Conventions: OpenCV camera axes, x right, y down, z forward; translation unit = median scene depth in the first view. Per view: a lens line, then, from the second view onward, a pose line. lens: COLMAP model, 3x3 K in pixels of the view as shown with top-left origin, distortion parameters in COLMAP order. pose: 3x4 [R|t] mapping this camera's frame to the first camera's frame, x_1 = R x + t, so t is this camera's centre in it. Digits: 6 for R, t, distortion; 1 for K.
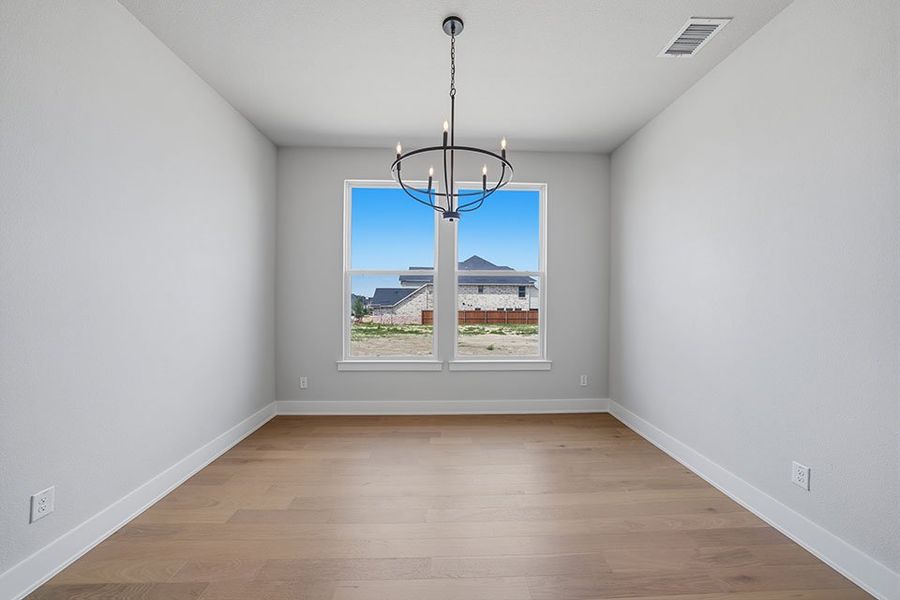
lens RADIAL K [[311.9, 0, 452.4], [0, 311.9, 298.4], [0, 0, 1]] dist [-0.016955, 0.001984]
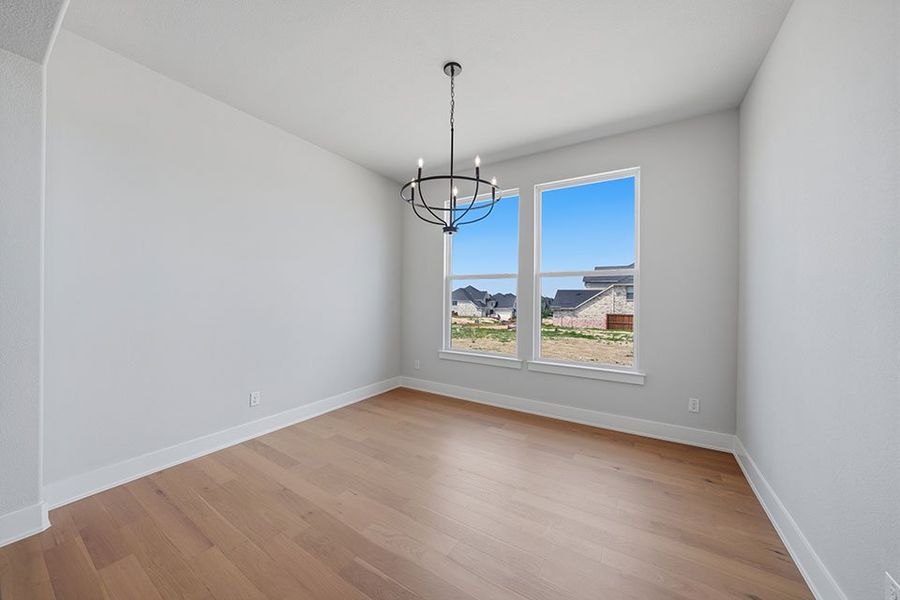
lens RADIAL K [[311.9, 0, 454.4], [0, 311.9, 299.1], [0, 0, 1]] dist [-0.016955, 0.001984]
pose [[0.827314, 0.002323, -0.561736, 0.349562], [-0.004875, 0.999983, -0.003045, 0.001752], [0.561719, 0.005257, 0.827311, 0.011818]]
